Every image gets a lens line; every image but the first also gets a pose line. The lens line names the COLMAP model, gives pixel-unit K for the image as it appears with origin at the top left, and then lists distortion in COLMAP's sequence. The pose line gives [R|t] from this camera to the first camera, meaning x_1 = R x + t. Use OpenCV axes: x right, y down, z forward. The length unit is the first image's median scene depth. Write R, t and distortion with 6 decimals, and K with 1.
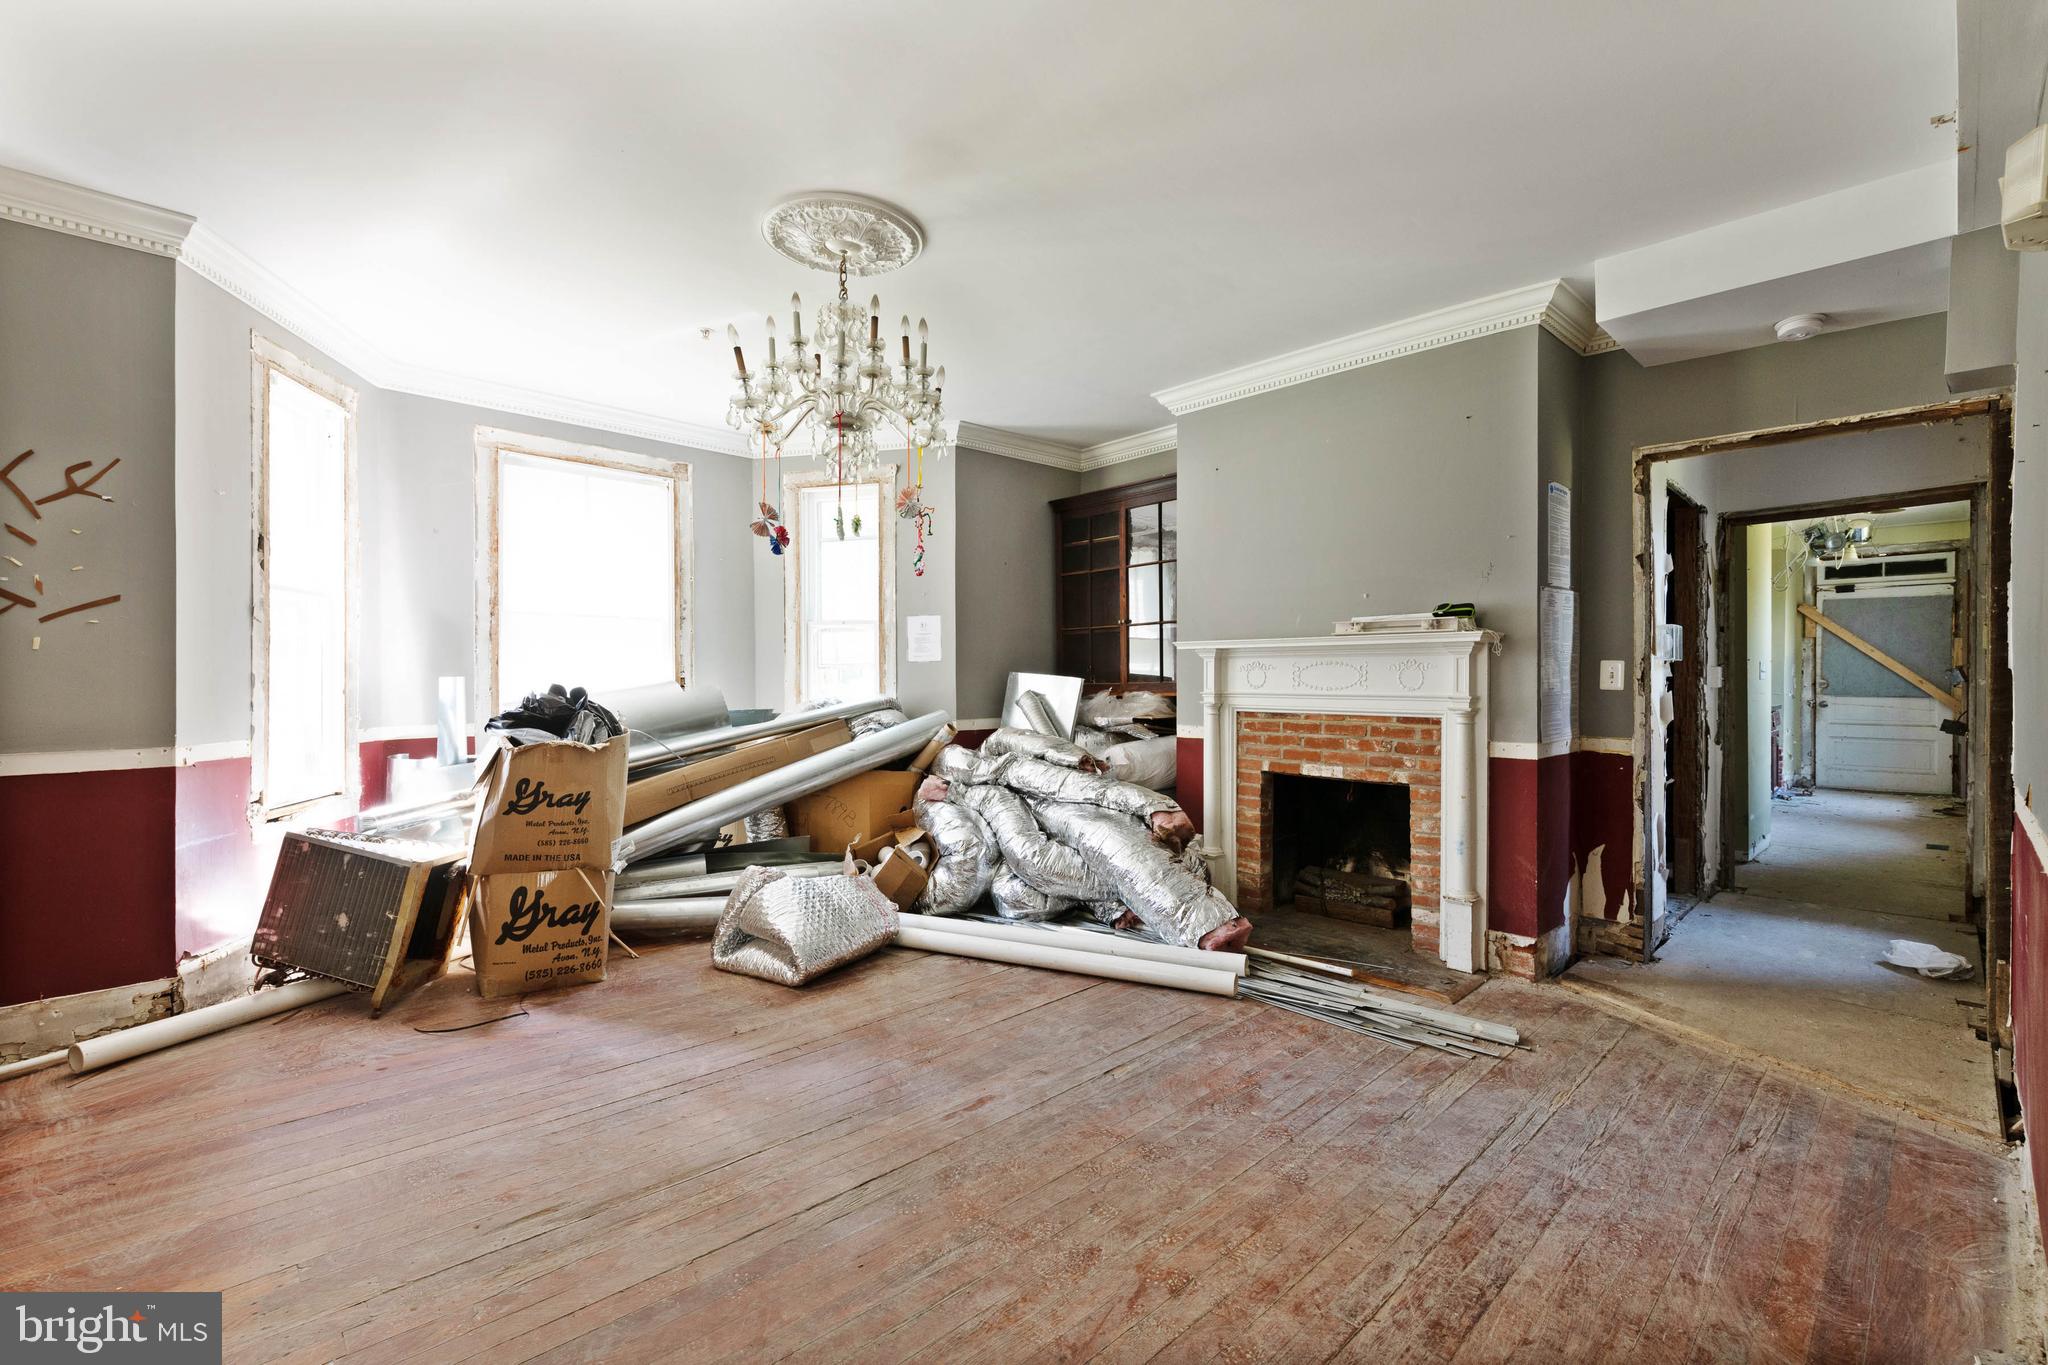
lens RADIAL K [[877.7, 0, 1026.8], [0, 877.7, 689.3], [0, 0, 1]] dist [-0.002680, 0.000188]
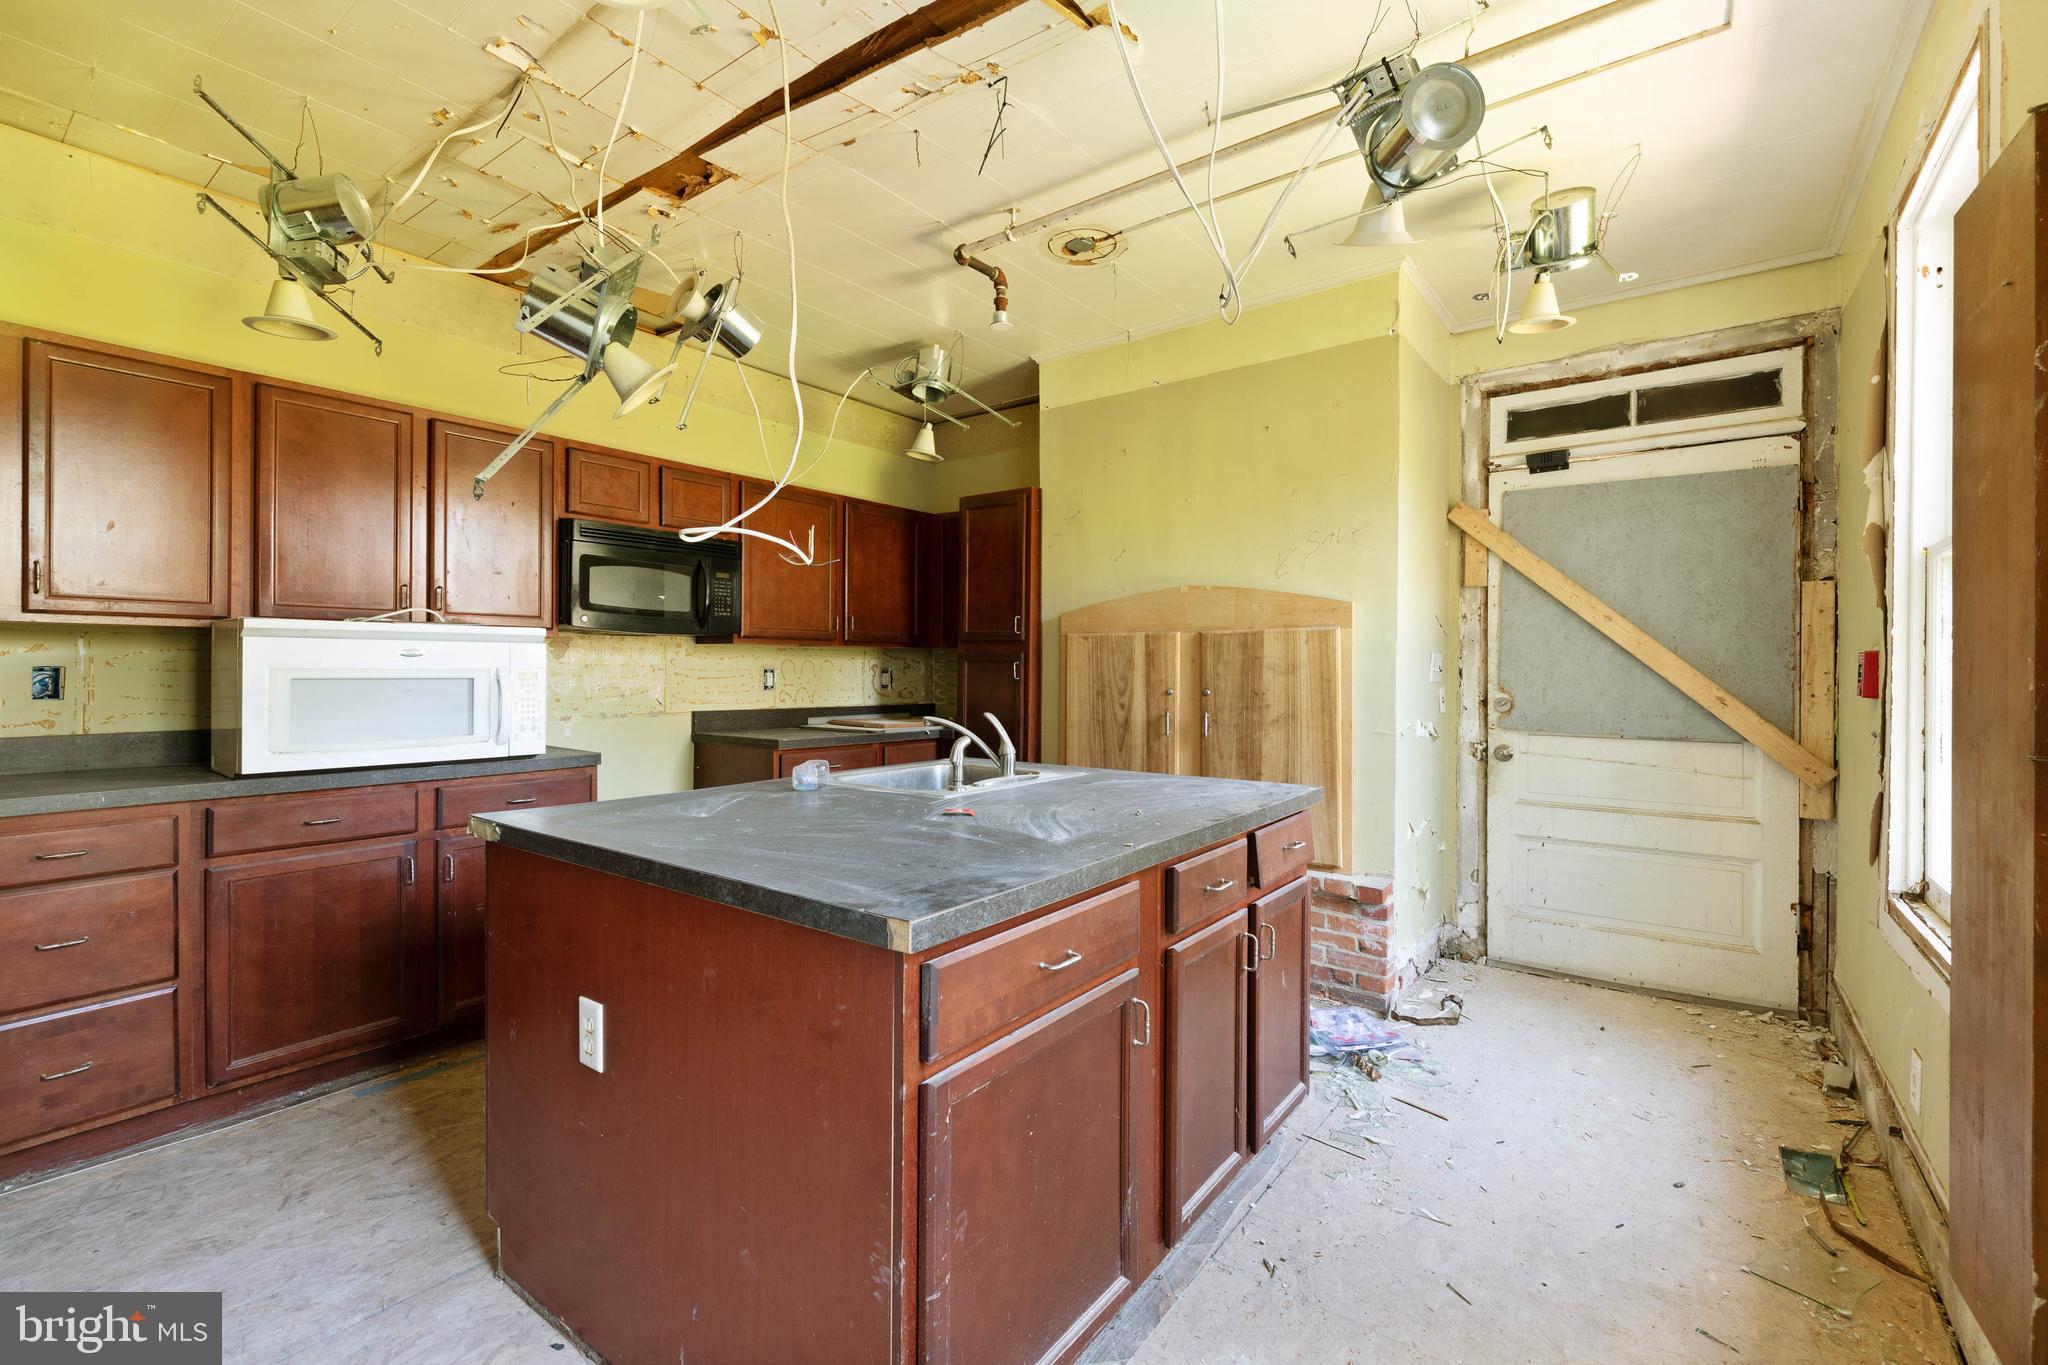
lens RADIAL K [[877.7, 0, 1030.7], [0, 877.7, 674.1], [0, 0, 1]] dist [-0.002680, 0.000188]
pose [[0.985320, 0.001102, 0.170714, 0.645546], [-0.000350, 0.999990, -0.004433, -0.017650], [-0.170717, 0.004308, 0.985311, 0.659630]]
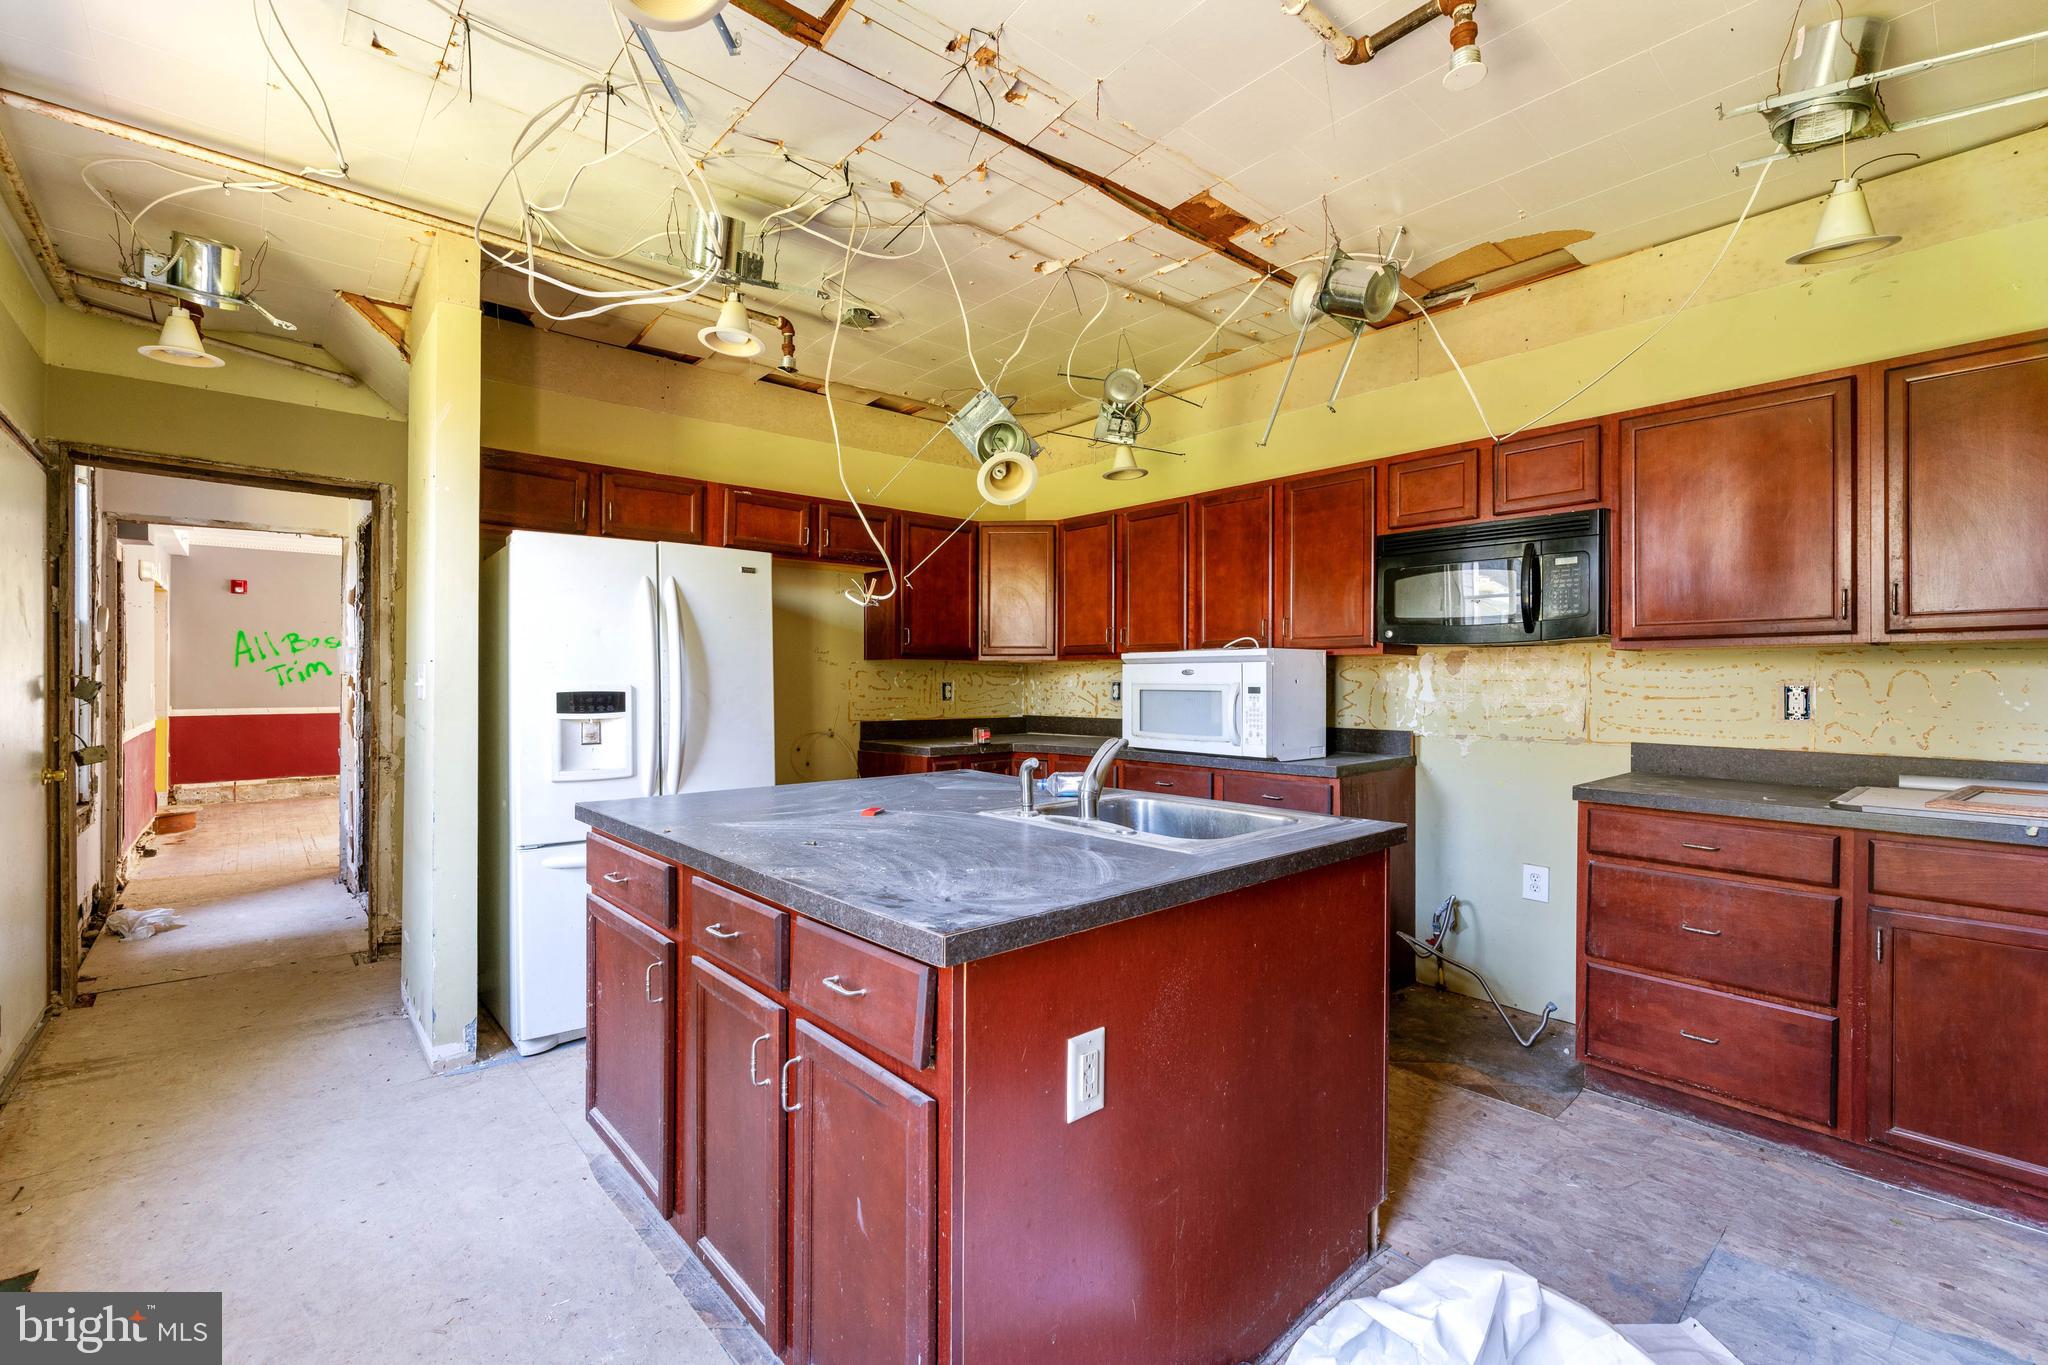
lens RADIAL K [[877.7, 0, 1032.0], [0, 877.7, 676.6], [0, 0, 1]] dist [-0.002680, 0.000188]
pose [[-0.023266, -0.005075, -0.999716, 1.352493], [-0.012647, 0.999909, -0.004781, -0.027524], [0.999649, 0.012532, -0.023328, 1.389038]]
